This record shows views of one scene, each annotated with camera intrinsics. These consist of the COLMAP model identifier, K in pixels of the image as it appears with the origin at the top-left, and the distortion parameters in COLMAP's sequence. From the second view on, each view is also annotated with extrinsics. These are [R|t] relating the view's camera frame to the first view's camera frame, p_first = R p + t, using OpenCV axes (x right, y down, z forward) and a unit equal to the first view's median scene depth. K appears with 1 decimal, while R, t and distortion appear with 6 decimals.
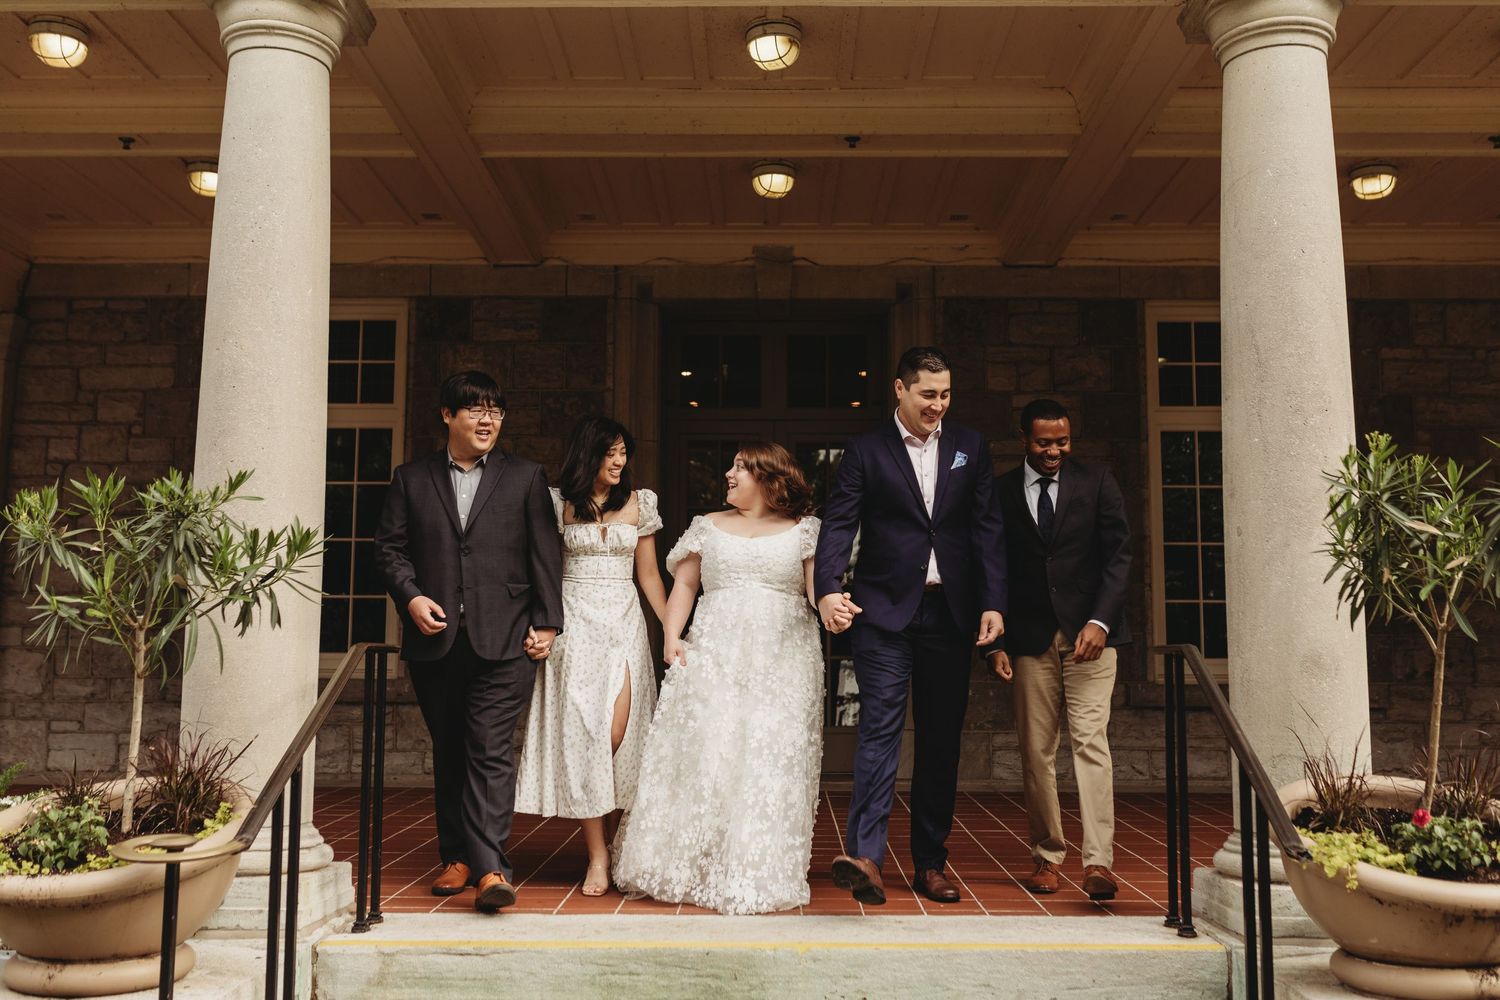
lens RADIAL K [[1489.8, 0, 784.0], [0, 1489.8, 481.5], [0, 0, 1]] dist [-0.004913, 0.000000]
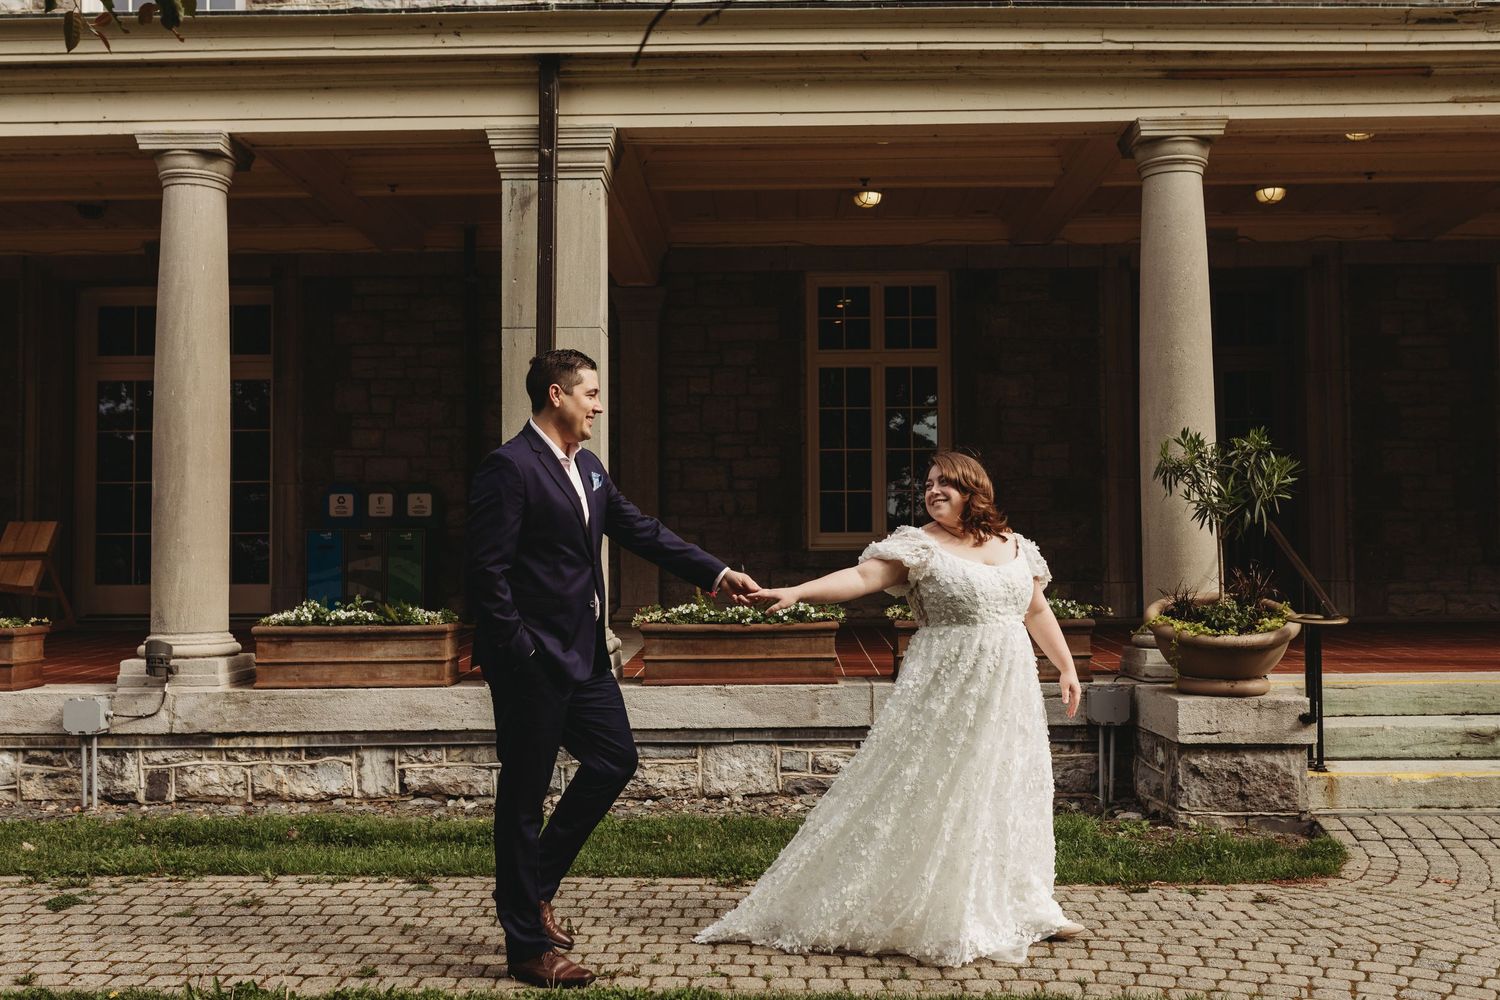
lens RADIAL K [[1489.8, 0, 748.2], [0, 1489.8, 499.2], [0, 0, 1]] dist [-0.004913, 0.000000]
pose [[0.999909, -0.012976, -0.003701, -0.413153], [0.013251, 0.996050, 0.087795, -0.035367], [0.002547, -0.087836, 0.996132, -0.348864]]
